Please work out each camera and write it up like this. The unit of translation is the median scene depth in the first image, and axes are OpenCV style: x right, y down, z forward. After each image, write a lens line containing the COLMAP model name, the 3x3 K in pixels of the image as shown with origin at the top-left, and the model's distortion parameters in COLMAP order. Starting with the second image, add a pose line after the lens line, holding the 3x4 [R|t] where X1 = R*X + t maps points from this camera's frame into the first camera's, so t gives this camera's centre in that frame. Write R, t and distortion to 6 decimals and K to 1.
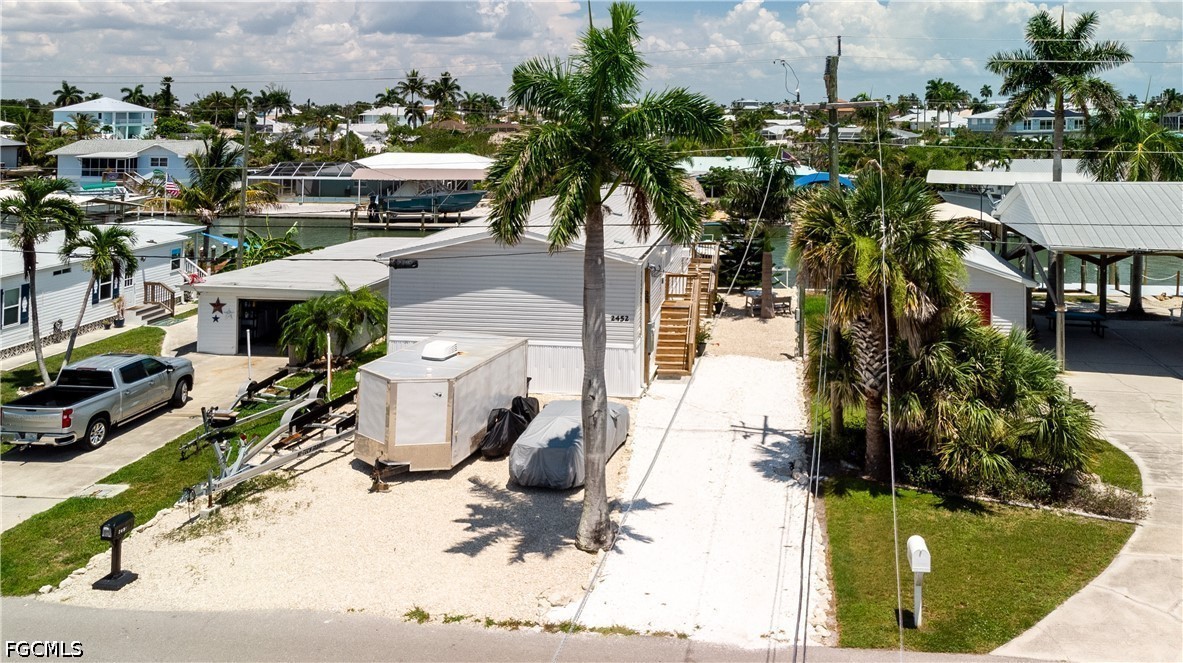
lens RADIAL K [[1034.7, 0, 671.4], [0, 1034.7, 112.9], [0, 0, 1]] dist [0.019003, -0.000198]
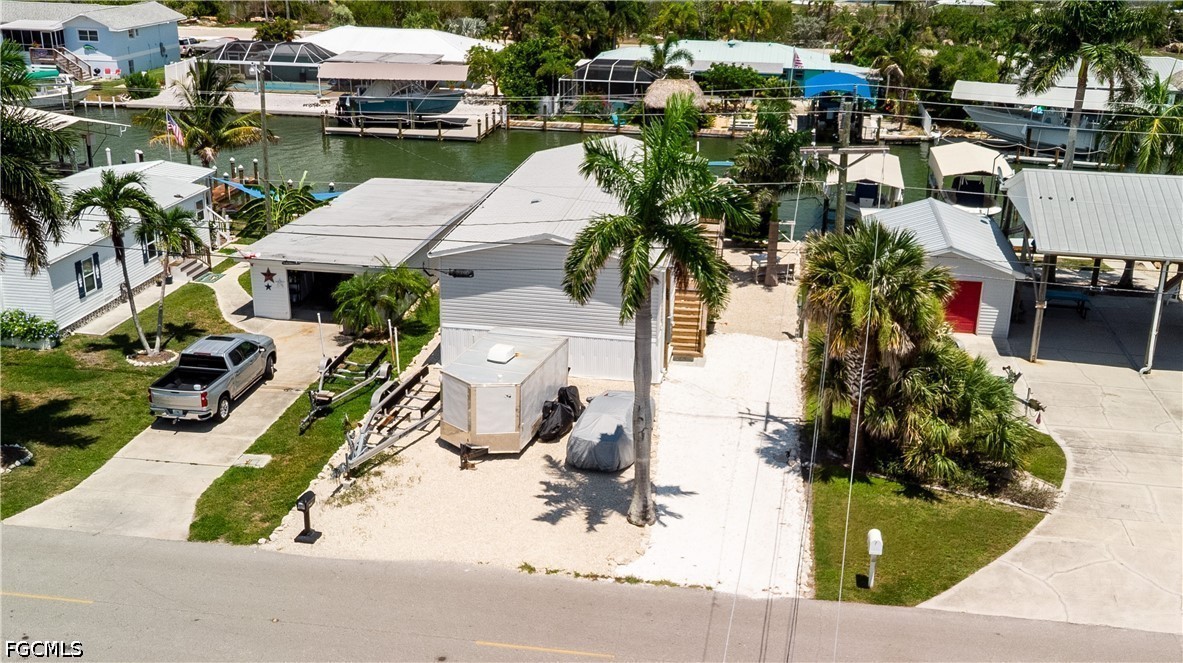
lens RADIAL K [[1276.9, 0, 621.8], [0, 1276.9, 331.7], [0, 0, 1]] dist [0.047363, -0.027056]
pose [[0.999572, 0.026219, -0.012972, -0.070384], [-0.020636, 0.946320, 0.322573, -0.300070], [0.020733, -0.322167, 0.946456, -0.427486]]
